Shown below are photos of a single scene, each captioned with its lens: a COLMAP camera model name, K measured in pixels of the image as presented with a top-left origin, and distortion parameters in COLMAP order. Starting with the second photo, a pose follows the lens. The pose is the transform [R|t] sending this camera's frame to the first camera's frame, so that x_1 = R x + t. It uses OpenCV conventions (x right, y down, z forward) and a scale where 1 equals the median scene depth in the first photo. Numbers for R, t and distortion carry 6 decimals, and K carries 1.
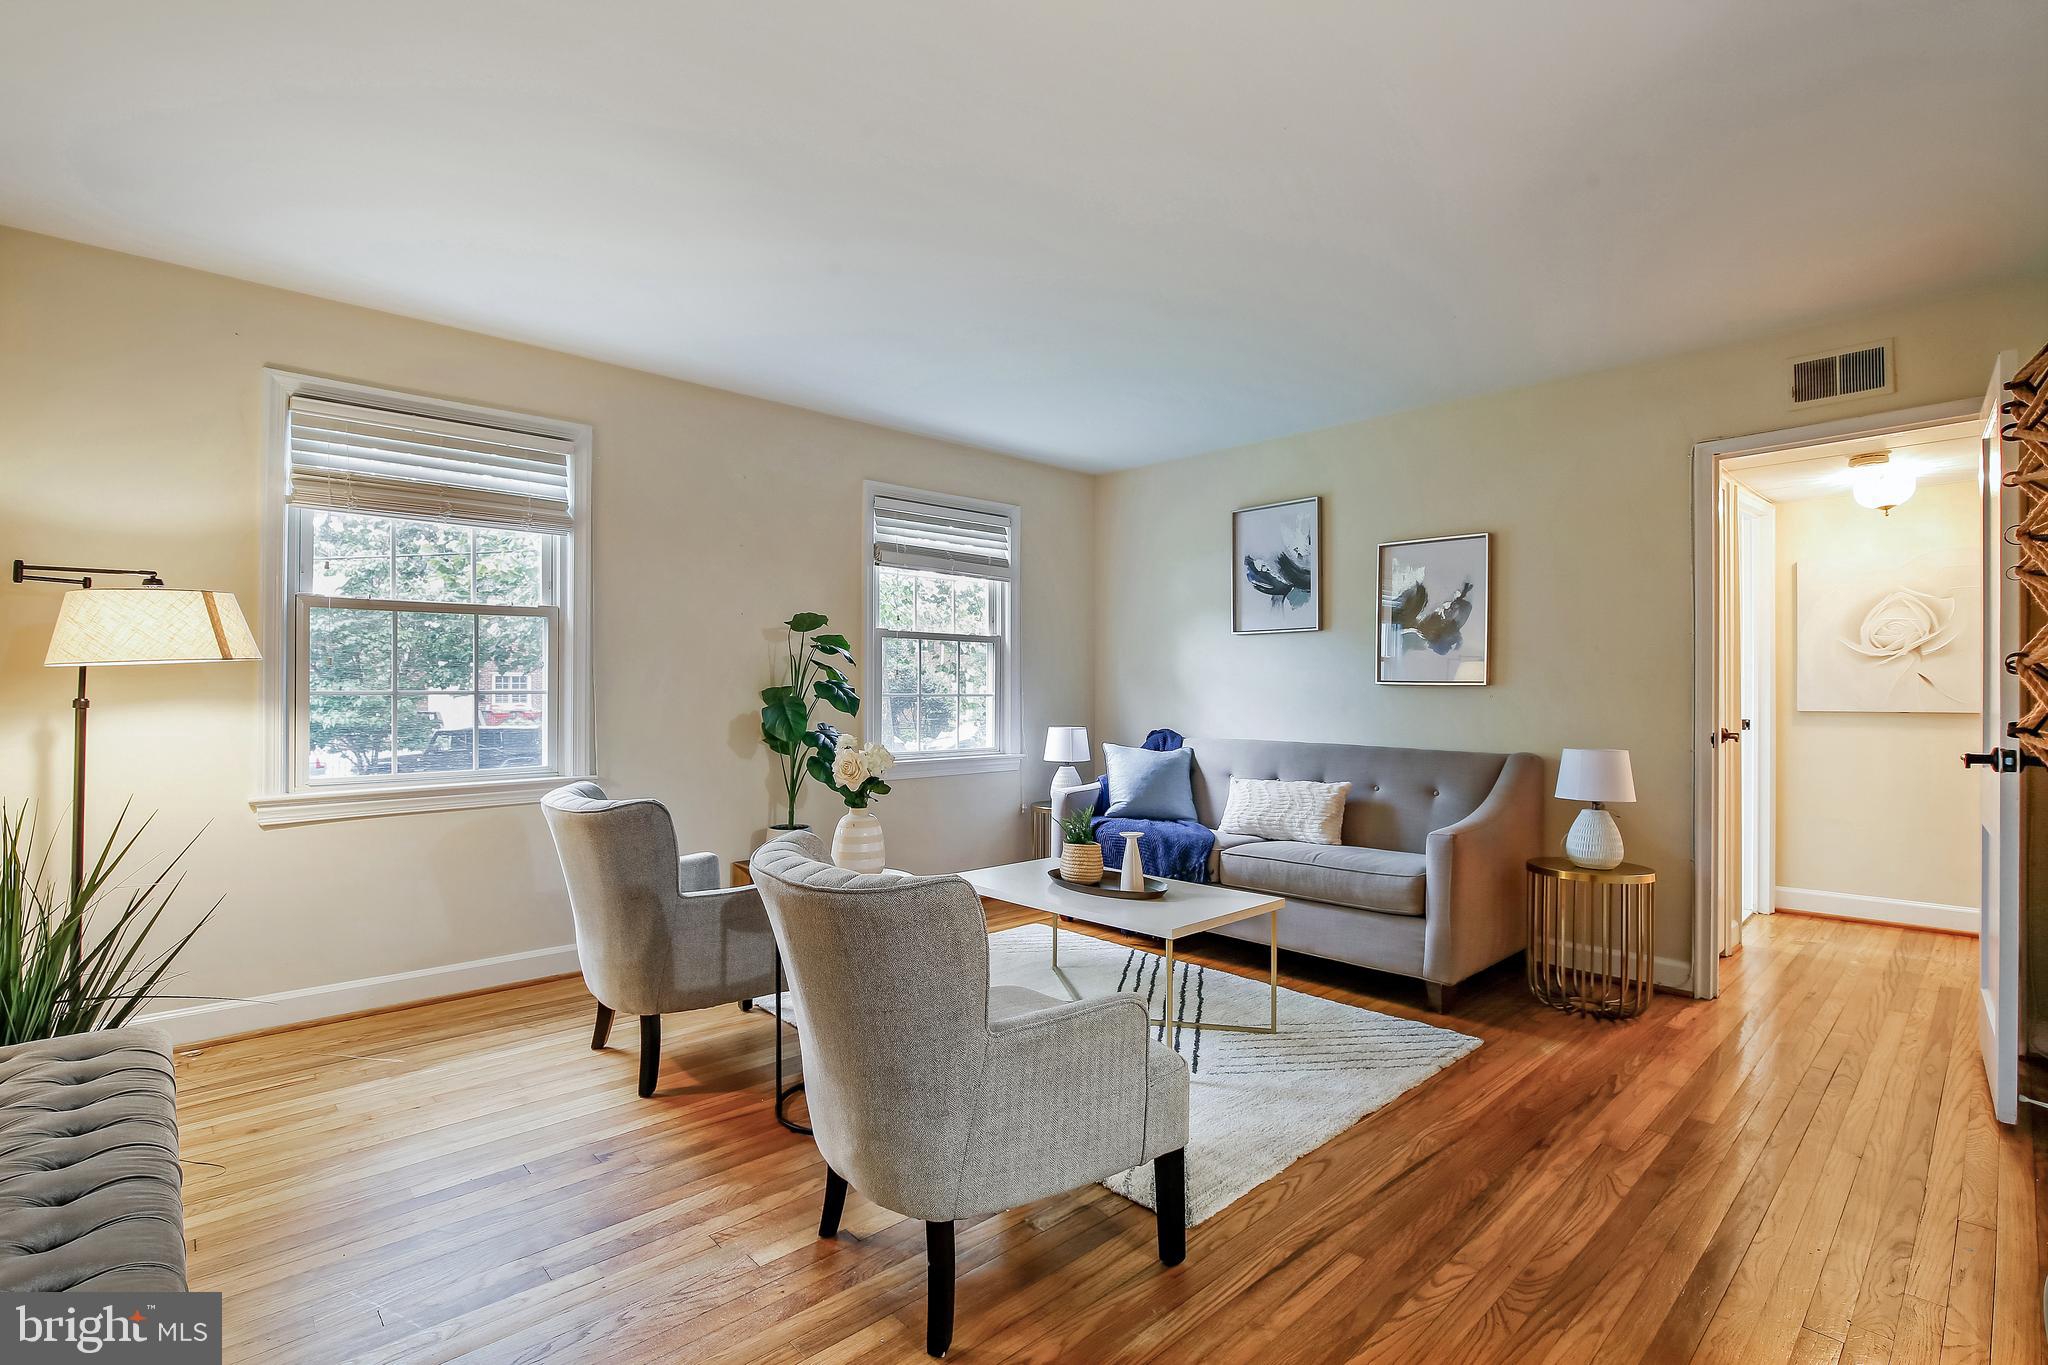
lens RADIAL K [[956.5, 0, 1037.7], [0, 956.5, 667.4], [0, 0, 1]] dist [-0.003622, -0.000412]
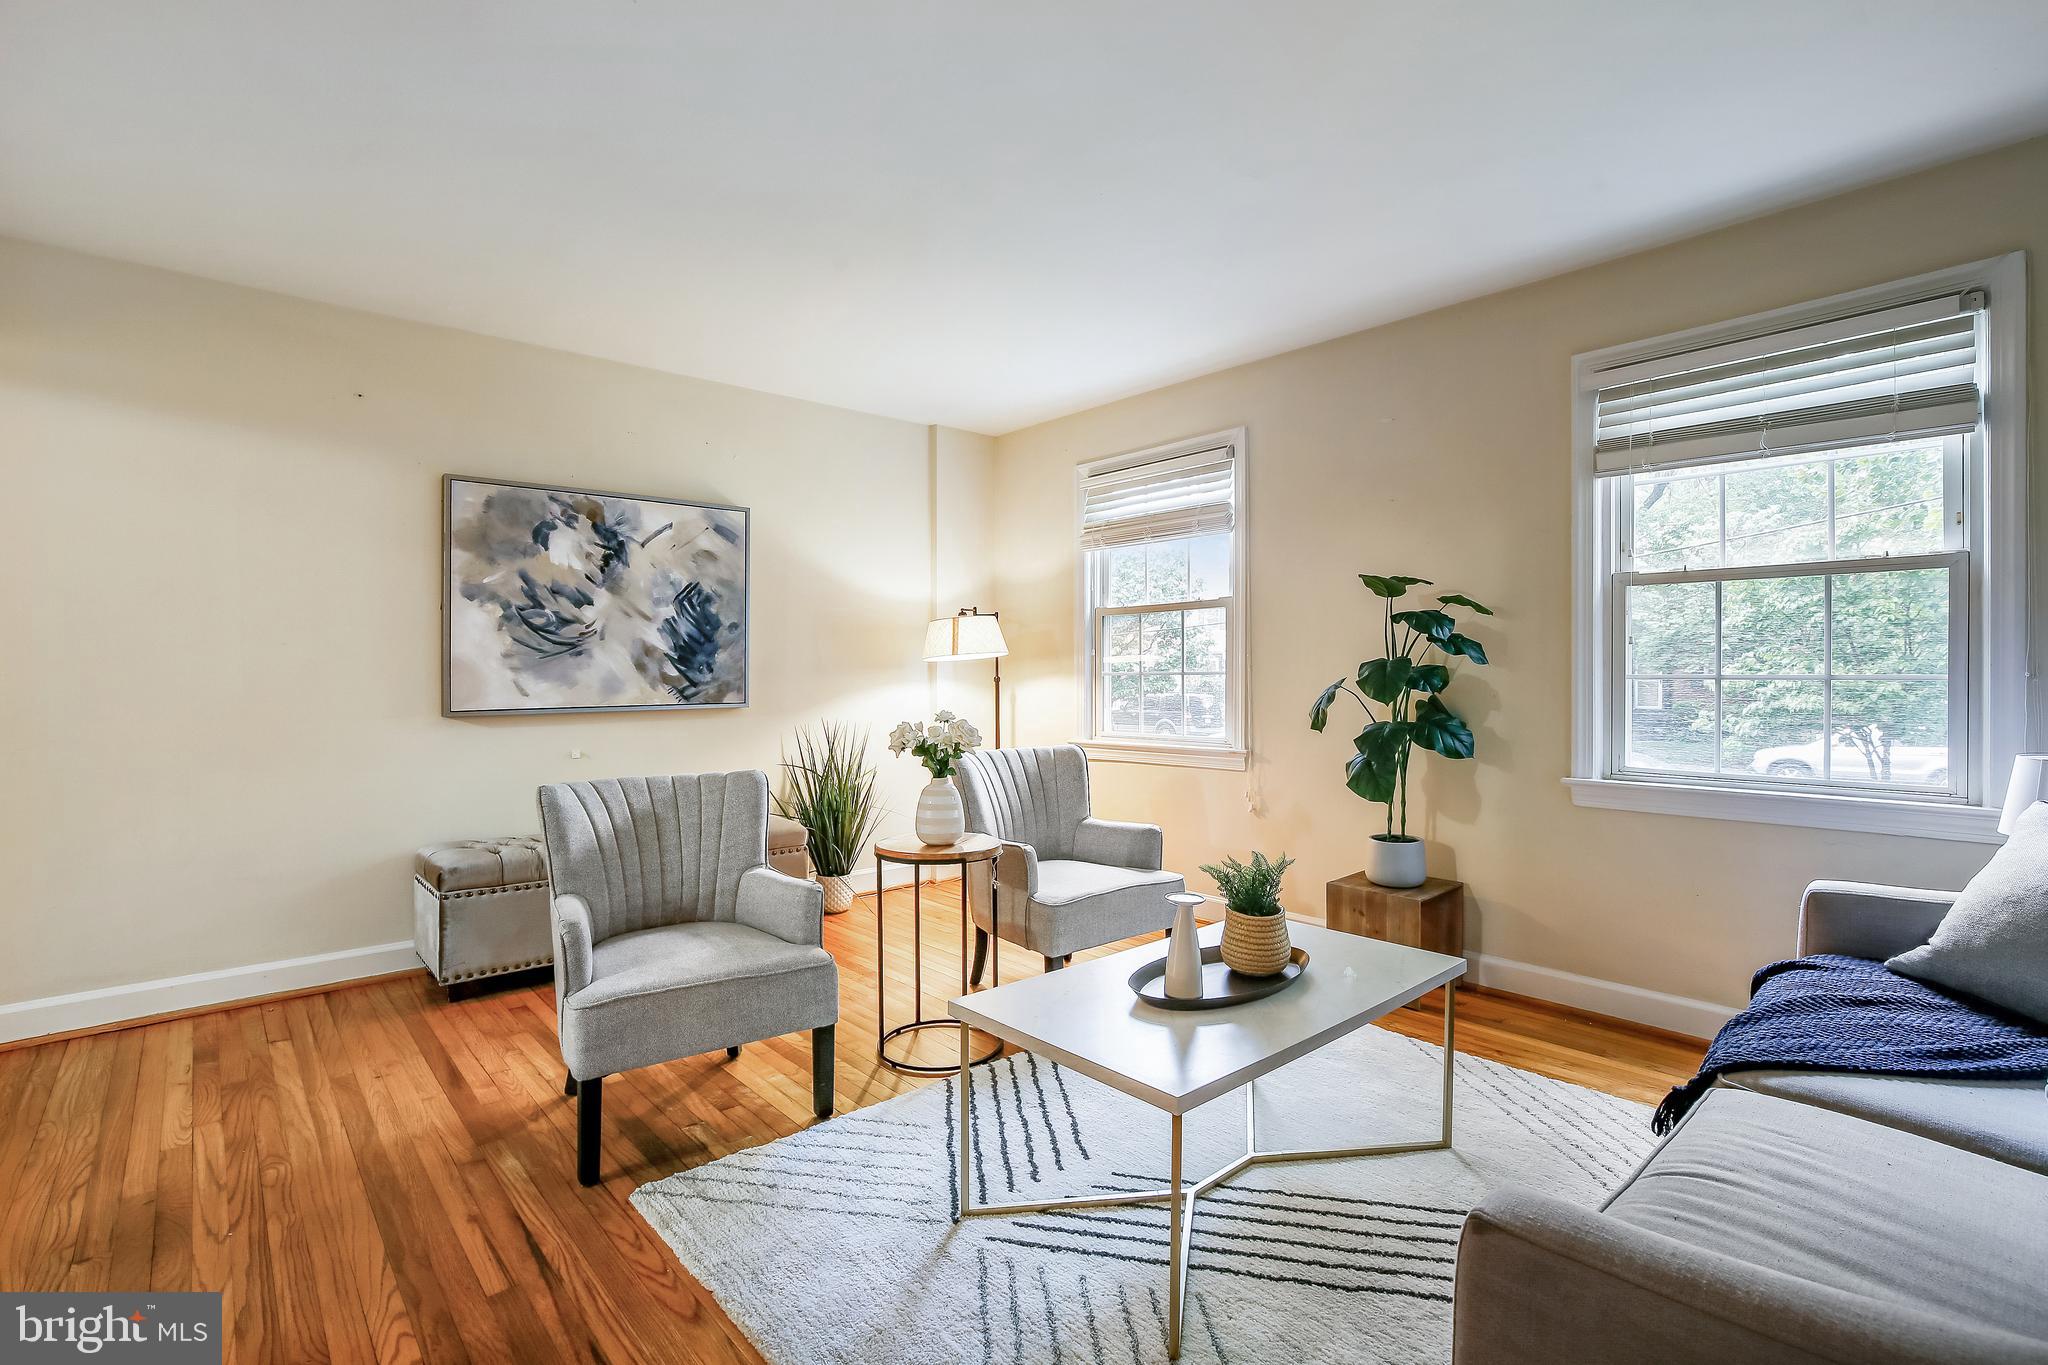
lens RADIAL K [[956.5, 0, 1037.7], [0, 956.5, 667.4], [0, 0, 1]] dist [-0.003622, -0.000412]
pose [[-0.038307, -0.000006, -0.999266, 0.682629], [0.029832, 0.999554, -0.001150, 0.016625], [0.998821, -0.029854, -0.038290, 0.870361]]
